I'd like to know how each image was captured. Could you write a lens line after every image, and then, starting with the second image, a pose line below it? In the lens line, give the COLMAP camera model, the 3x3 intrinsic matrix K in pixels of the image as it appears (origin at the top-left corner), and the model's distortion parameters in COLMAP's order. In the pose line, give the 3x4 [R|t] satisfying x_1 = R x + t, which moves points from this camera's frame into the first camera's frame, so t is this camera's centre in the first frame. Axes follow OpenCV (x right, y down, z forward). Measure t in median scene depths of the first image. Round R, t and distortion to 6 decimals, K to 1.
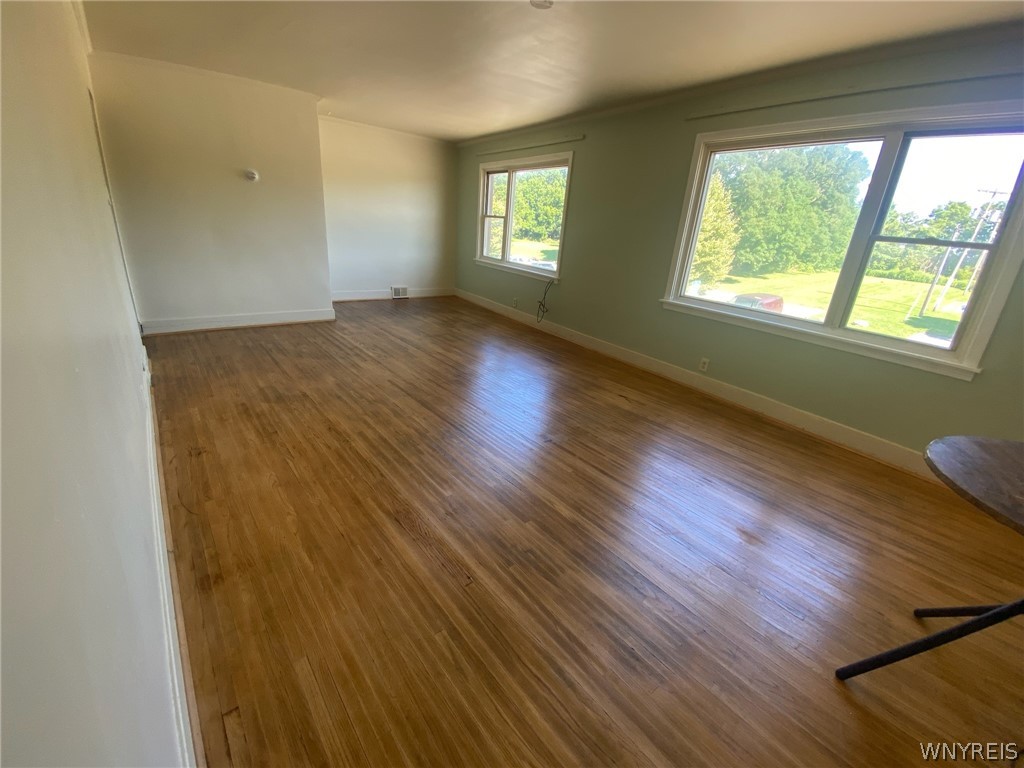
lens RADIAL K [[418.4, 0, 512.0], [0, 418.4, 384.0], [0, 0, 1]] dist [0.025225, -0.020869]
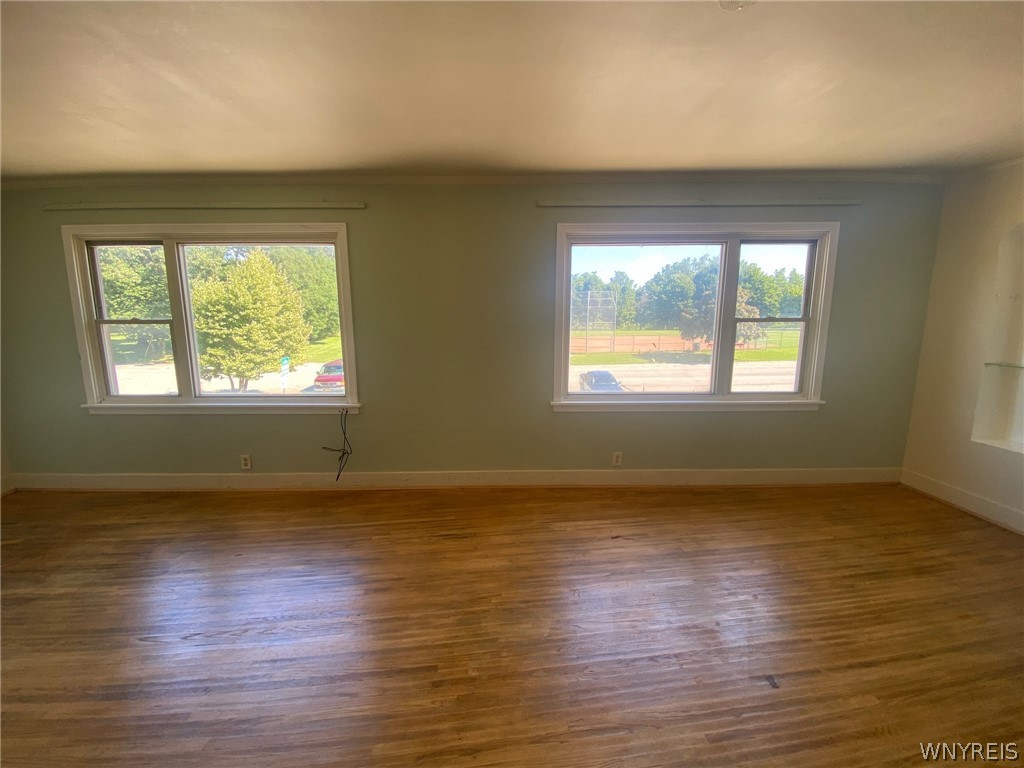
lens RADIAL K [[418.4, 0, 512.0], [0, 418.4, 384.0], [0, 0, 1]] dist [0.025225, -0.020869]
pose [[0.545449, -0.217140, 0.809528, -0.316436], [0.338607, 0.940618, 0.024153, -0.249810], [-0.766701, 0.260938, 0.586584, 0.490201]]
